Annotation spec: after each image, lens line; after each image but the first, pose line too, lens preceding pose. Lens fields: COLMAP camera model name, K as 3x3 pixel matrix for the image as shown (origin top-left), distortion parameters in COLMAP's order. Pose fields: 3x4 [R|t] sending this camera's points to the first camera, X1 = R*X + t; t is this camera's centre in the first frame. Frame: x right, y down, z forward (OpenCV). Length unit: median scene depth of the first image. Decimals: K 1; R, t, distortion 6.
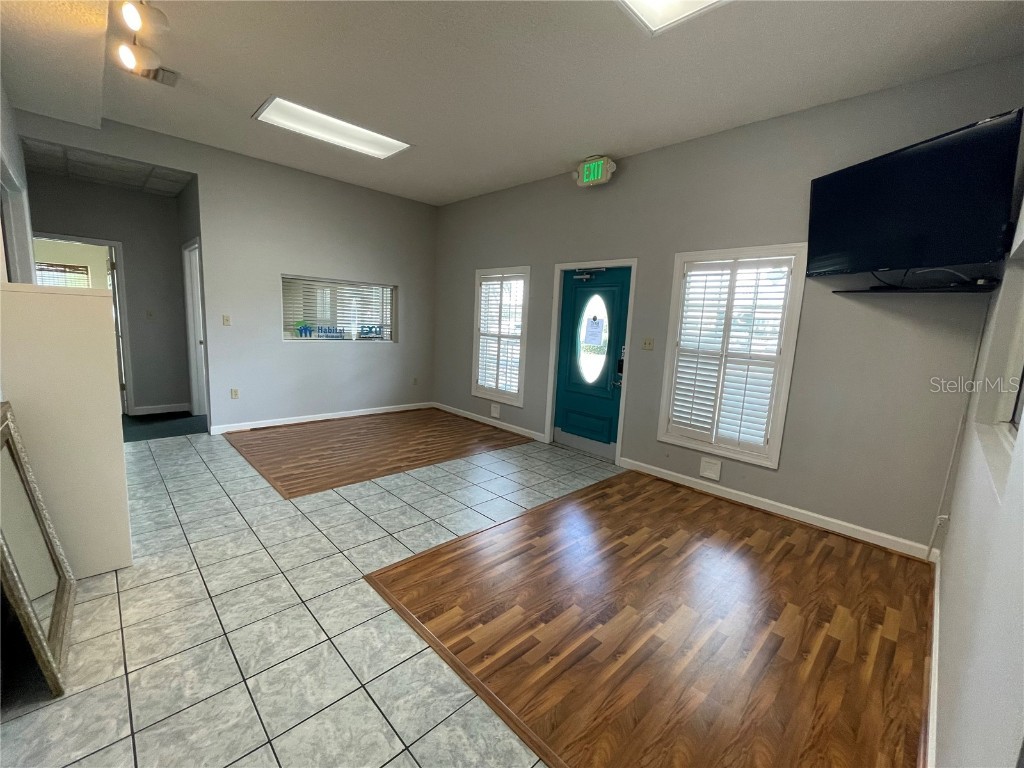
lens RADIAL K [[425.7, 0, 513.3], [0, 425.7, 382.2], [0, 0, 1]] dist [-0.002618, -0.000003]
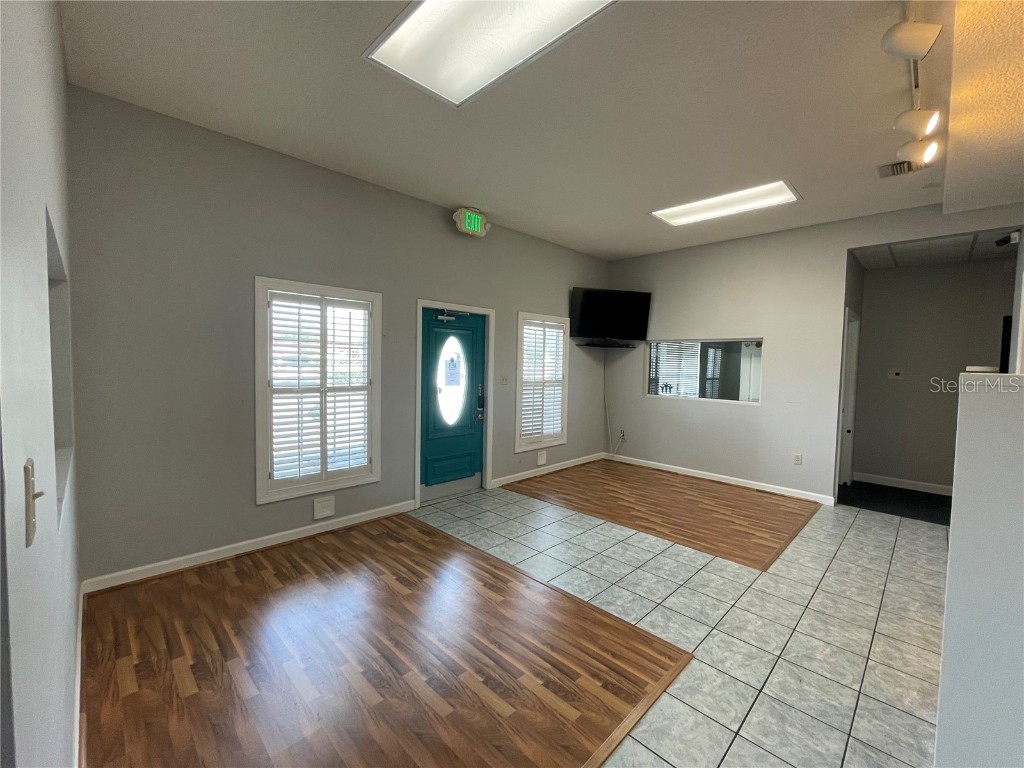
lens RADIAL K [[425.7, 0, 513.3], [0, 425.7, 382.2], [0, 0, 1]] dist [-0.002618, -0.000003]
pose [[-0.010904, -0.098138, 0.995113, -0.965809], [0.120887, 0.987744, 0.098735, -0.213557], [-0.992606, 0.121373, 0.001093, 1.023609]]
